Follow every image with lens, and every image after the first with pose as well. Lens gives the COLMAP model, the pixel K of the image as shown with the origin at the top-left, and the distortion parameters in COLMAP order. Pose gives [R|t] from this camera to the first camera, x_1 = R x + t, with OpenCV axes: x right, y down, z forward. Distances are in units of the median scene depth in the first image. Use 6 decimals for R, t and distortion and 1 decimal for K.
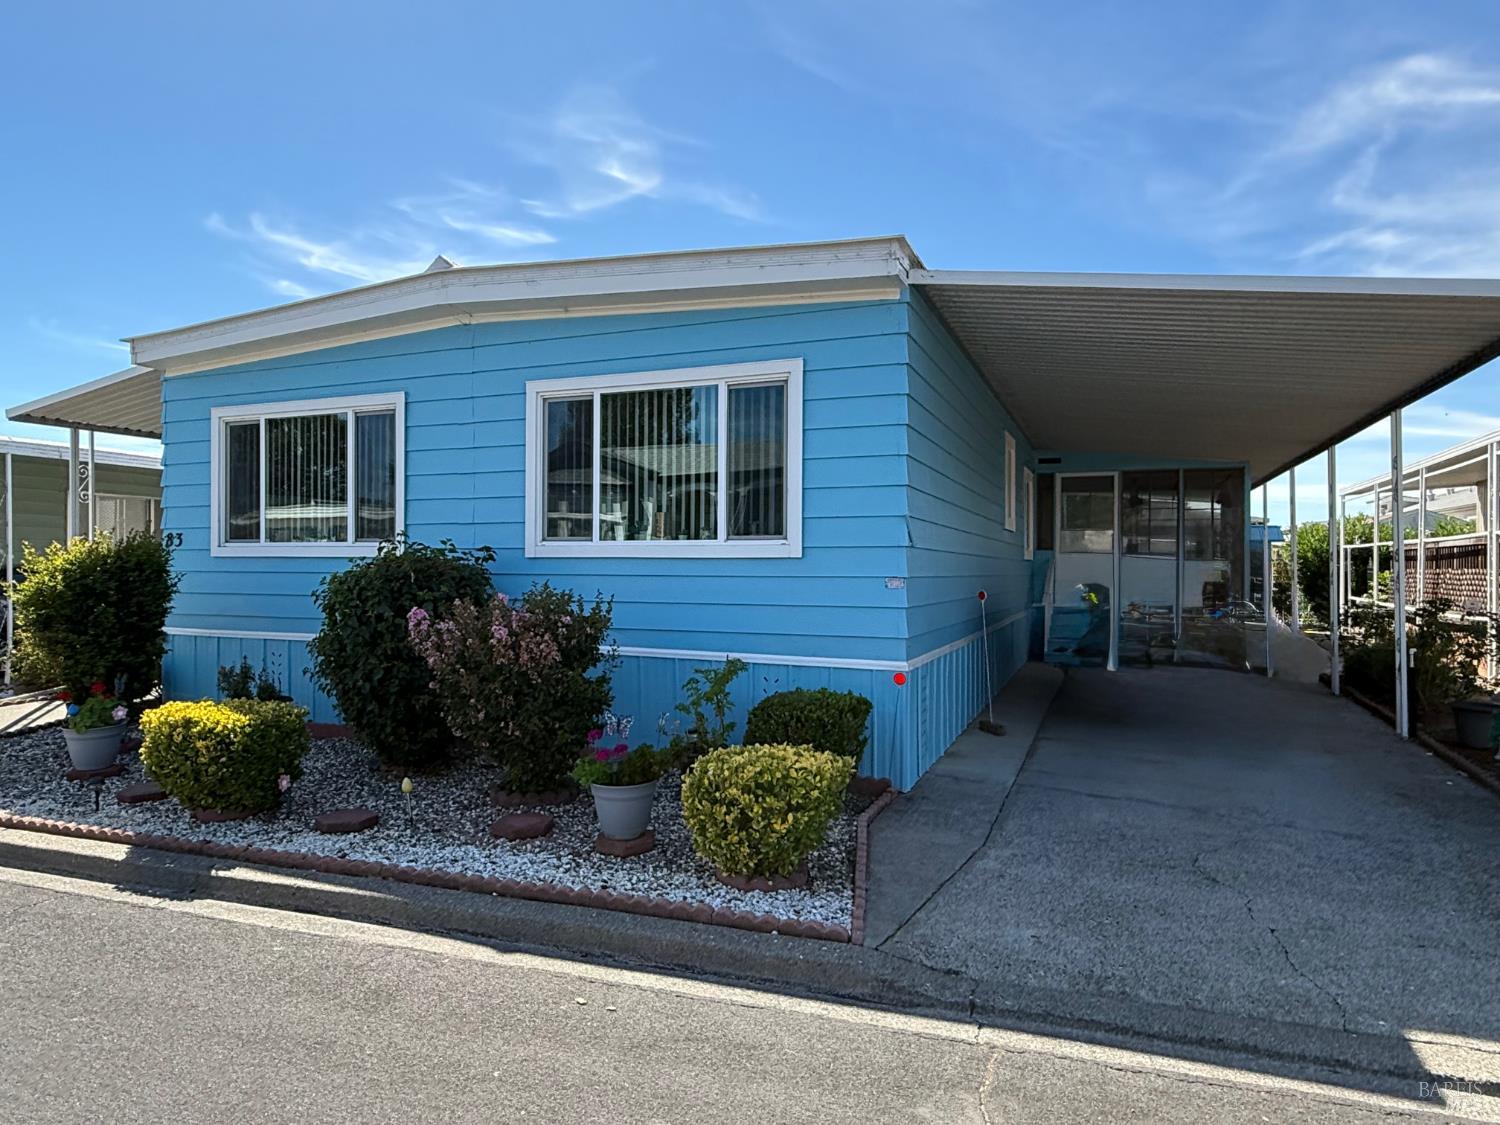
lens RADIAL K [[973.7, 0, 798.4], [0, 973.7, 570.4], [0, 0, 1]] dist [0.002313, -0.000103]
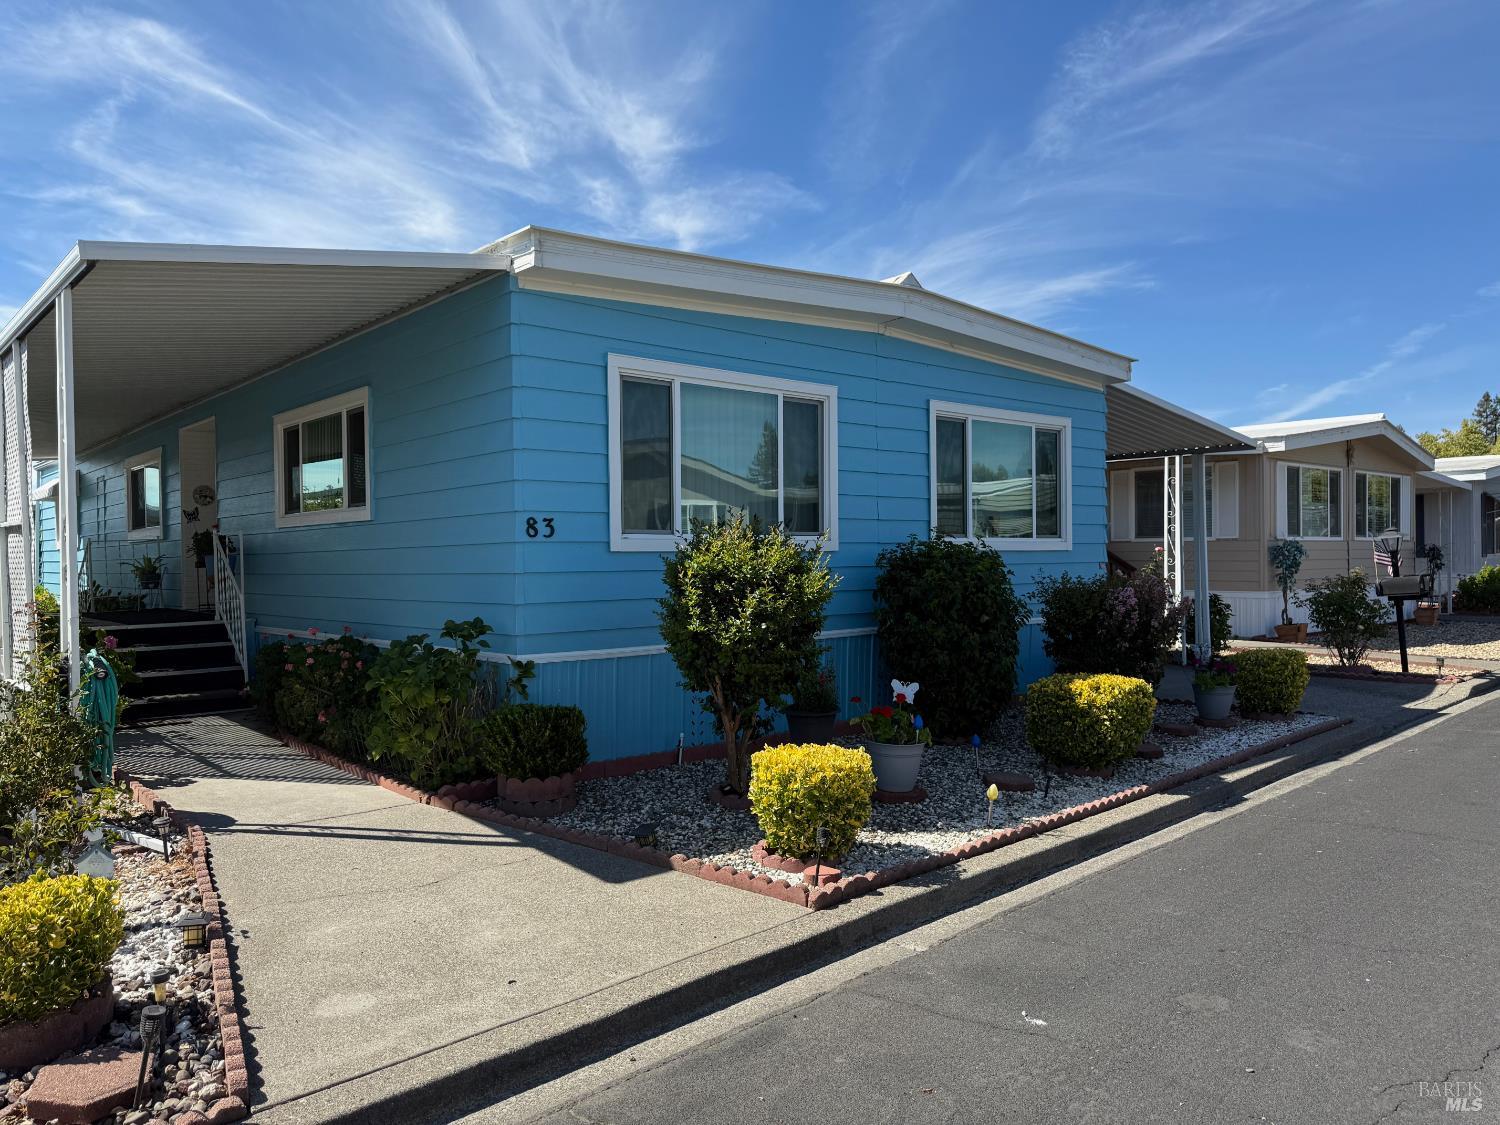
lens RADIAL K [[1039.7, 0, 765.0], [0, 1039.7, 562.6], [0, 0, 1]] dist [0.010980, 0.001575]
pose [[0.448284, -0.014152, 0.893779, -1.482338], [0.012552, 0.999876, 0.009537, -0.013089], [-0.893803, 0.006944, 0.448406, 0.623621]]
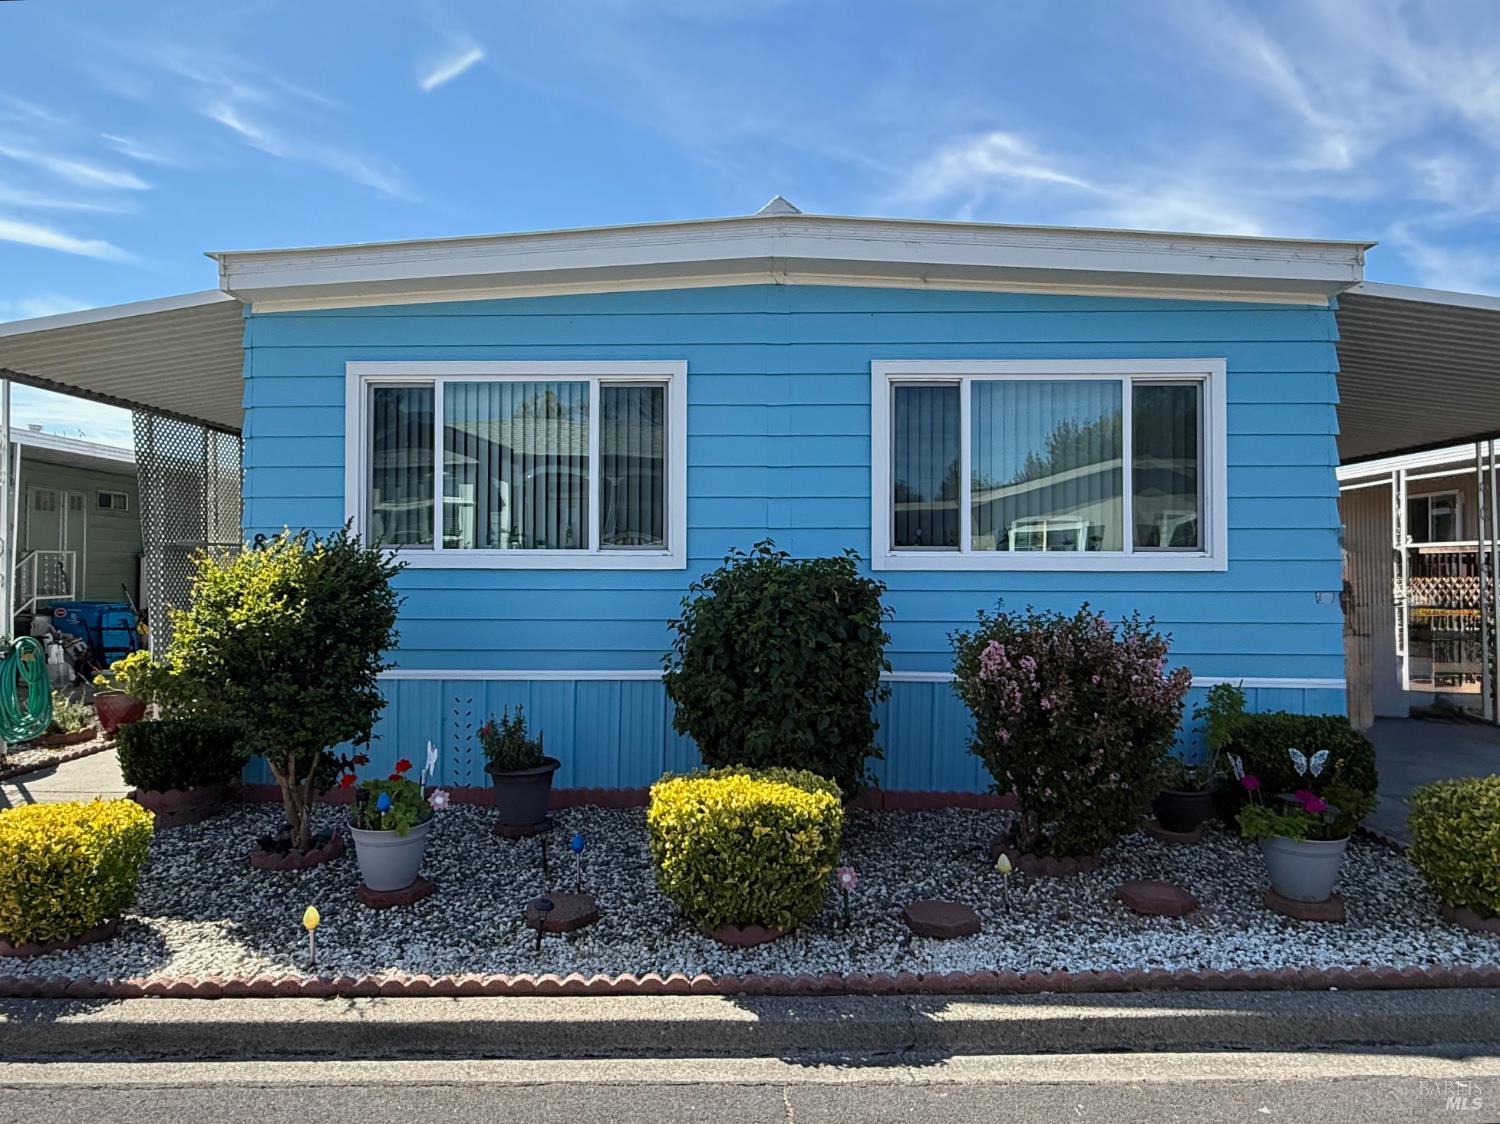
lens RADIAL K [[973.7, 0, 794.0], [0, 973.7, 556.2], [0, 0, 1]] dist [0.002313, -0.000103]
pose [[0.934662, 0.003904, 0.355516, -0.639645], [0.002381, 0.999849, -0.017240, -0.010797], [-0.355530, 0.016960, 0.934511, 0.243659]]
